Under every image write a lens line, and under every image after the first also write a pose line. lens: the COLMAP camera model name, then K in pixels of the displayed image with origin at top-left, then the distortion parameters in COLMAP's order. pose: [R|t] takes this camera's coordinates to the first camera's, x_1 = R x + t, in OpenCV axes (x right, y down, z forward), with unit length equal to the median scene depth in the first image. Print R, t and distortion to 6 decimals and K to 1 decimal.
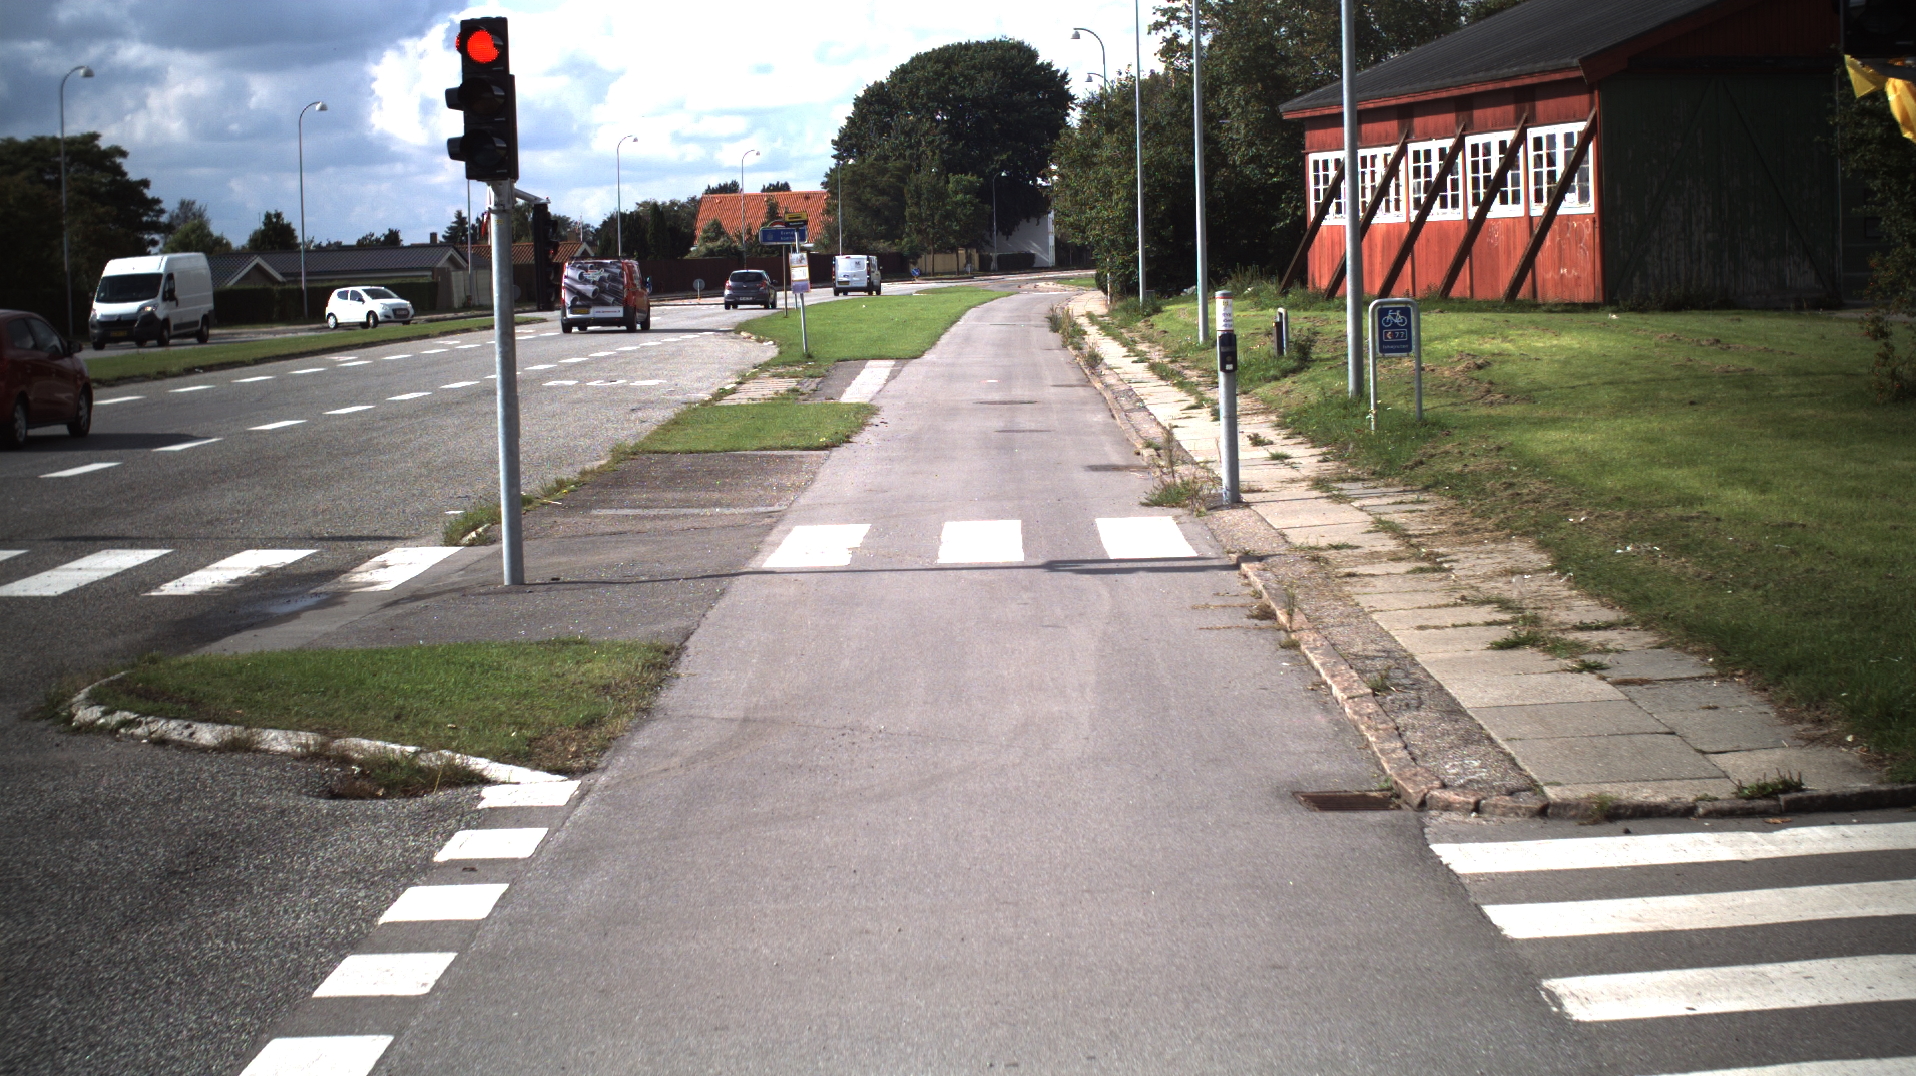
lens RADIAL K [[3329.1, 0, 958.0], [0, 3329.1, 538.0], [0, 0, 1]] dist [-0.288094, 0.413921]
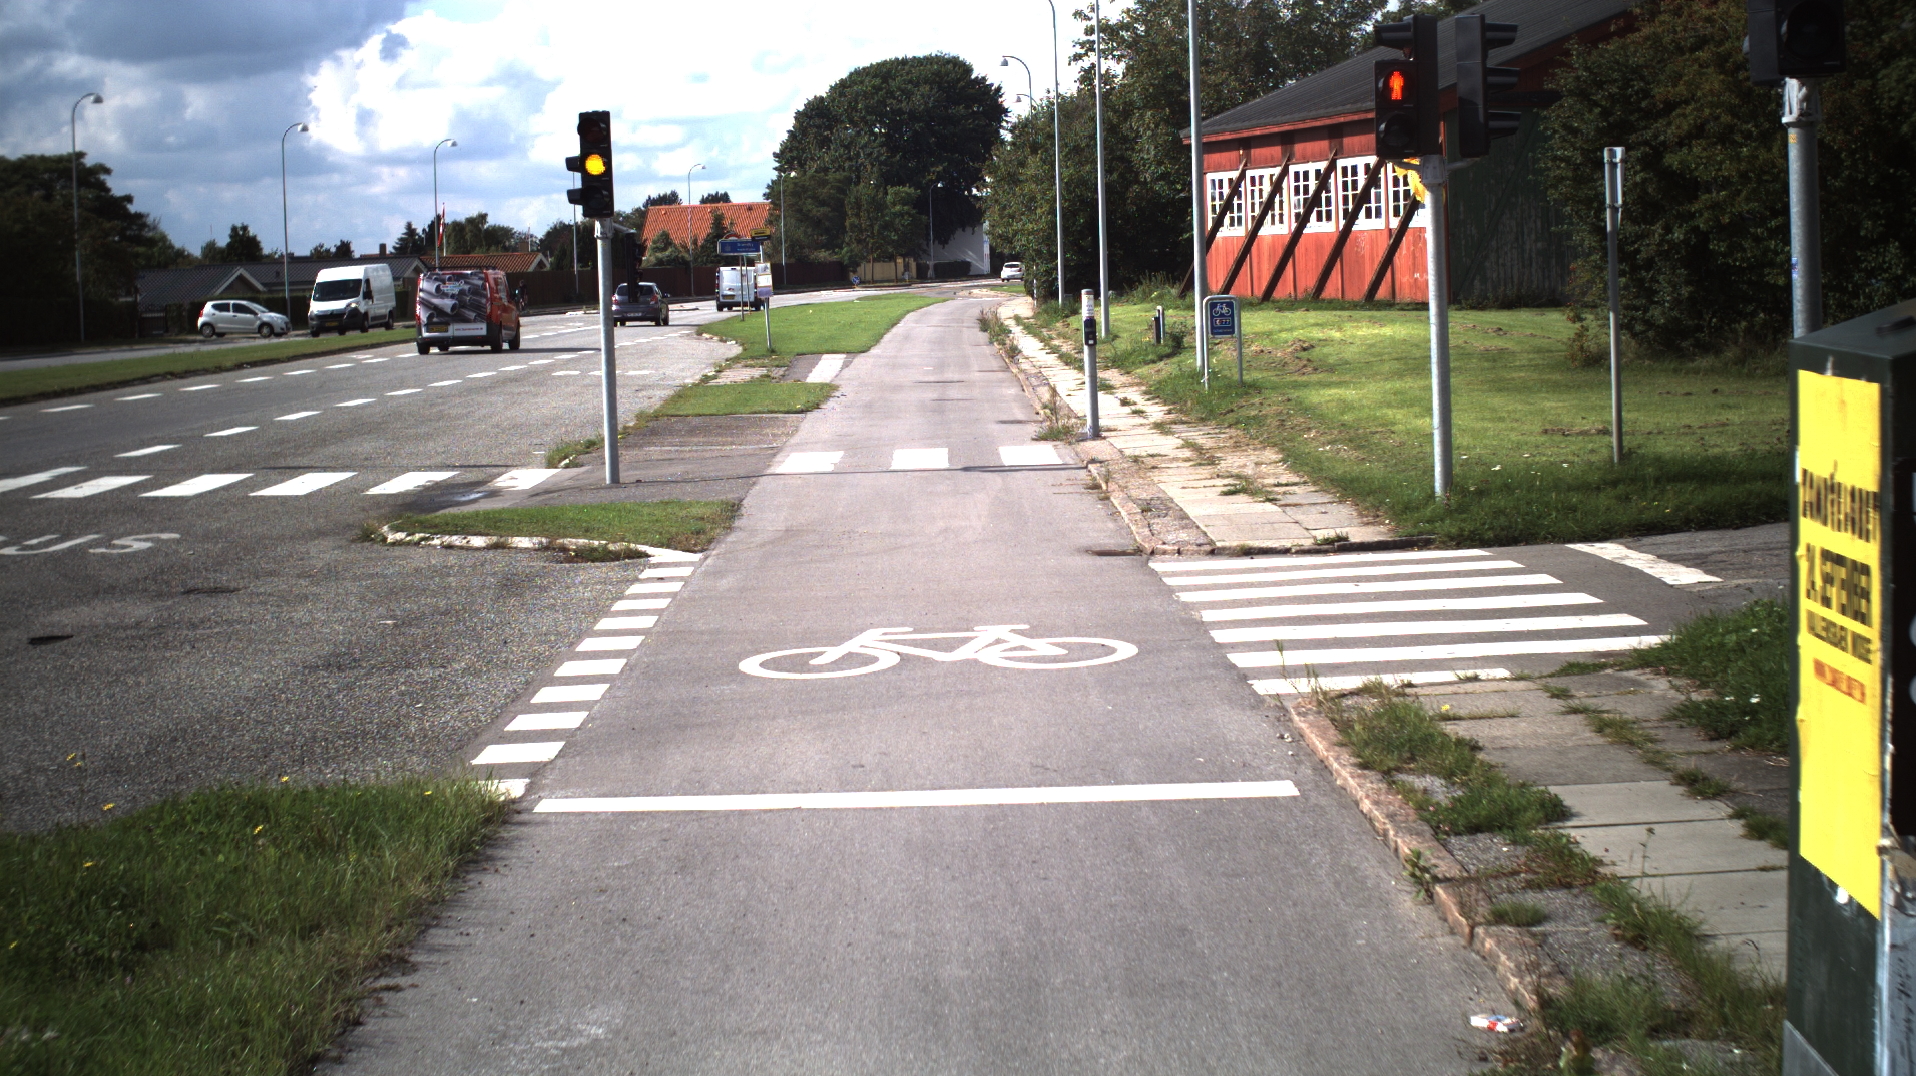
lens RADIAL K [[3329.1, 0, 958.0], [0, 3329.1, 538.0], [0, 0, 1]] dist [-0.288094, 0.413921]
pose [[0.999816, -0.005159, 0.018485, -0.000916], [0.005204, 0.999984, -0.002386, 0.009639], [-0.018473, 0.002481, 0.999826, -0.116077]]
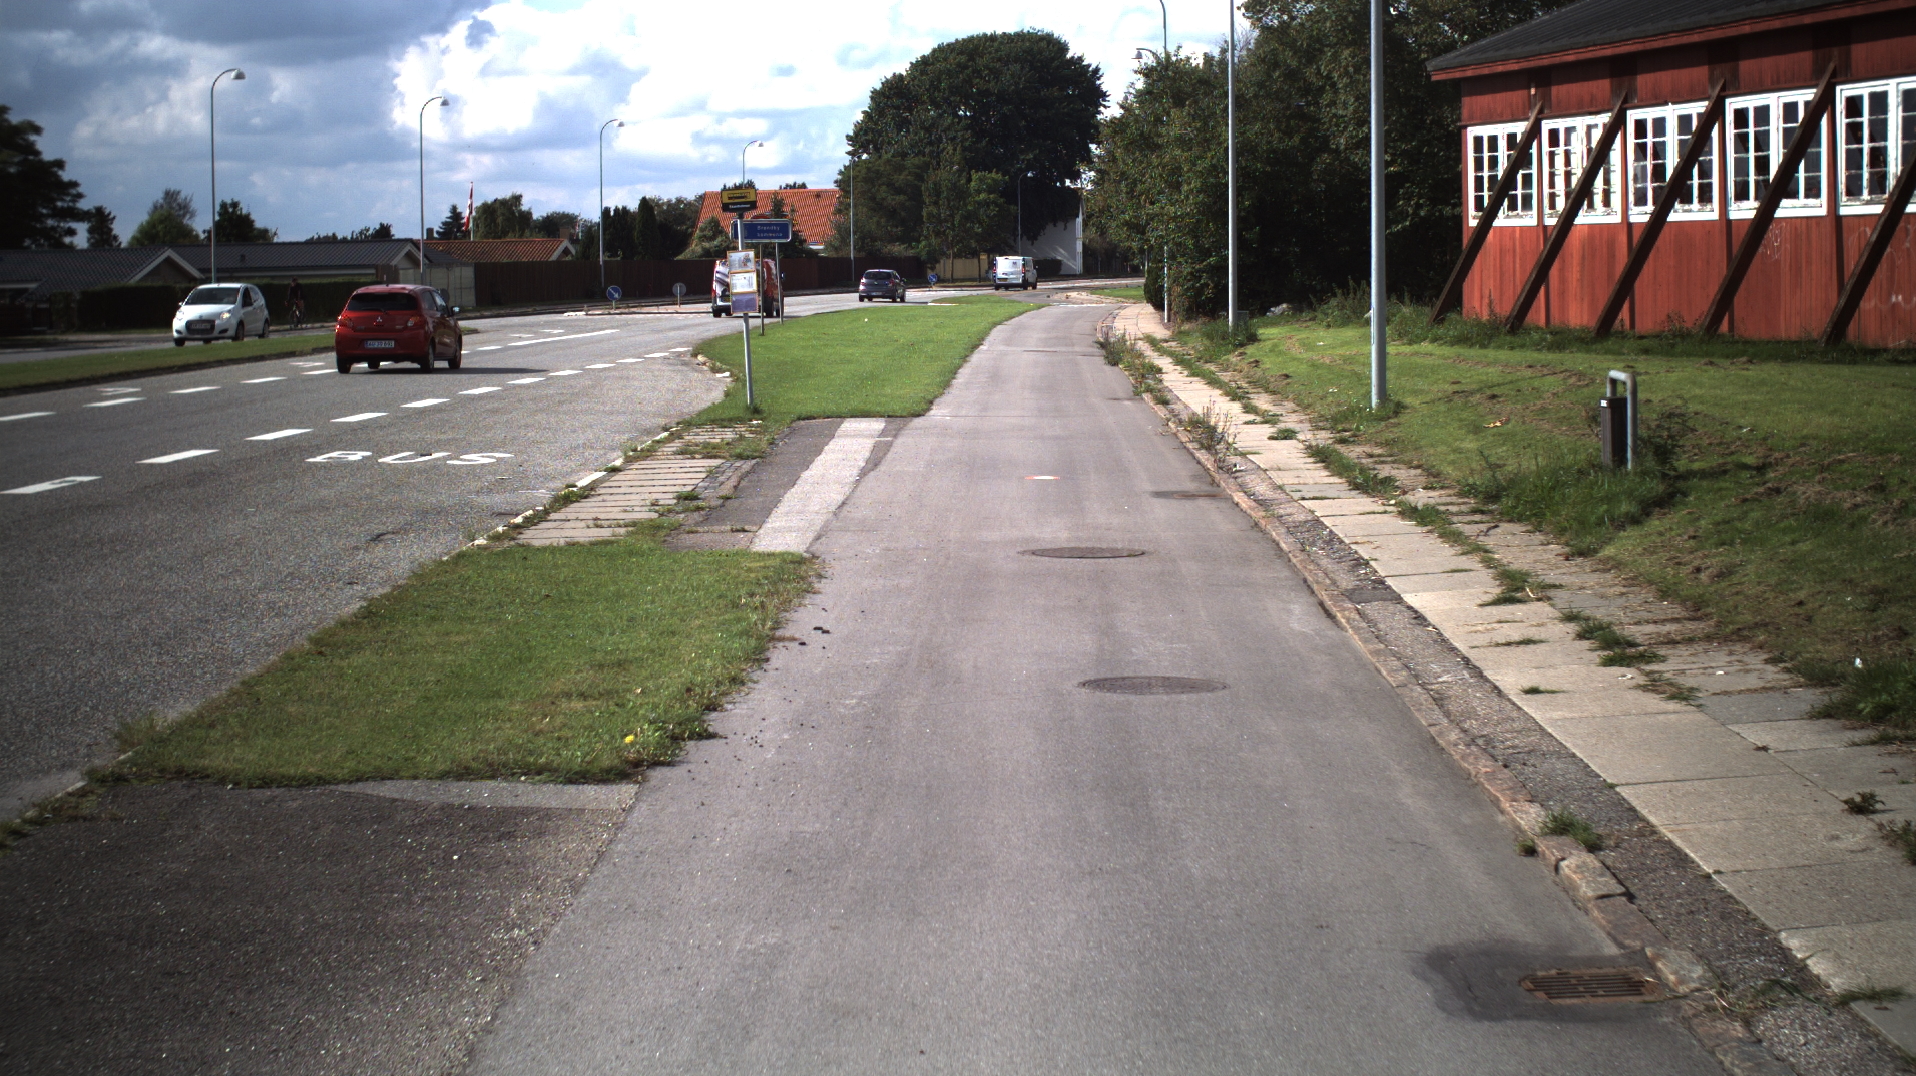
lens RADIAL K [[3329.1, 0, 958.0], [0, 3329.1, 538.0], [0, 0, 1]] dist [-0.288094, 0.413921]
pose [[0.999854, 0.016424, -0.004797, -0.000921], [-0.016432, 0.999864, -0.001621, -0.019436], [0.004770, 0.001699, 0.999987, 0.232235]]
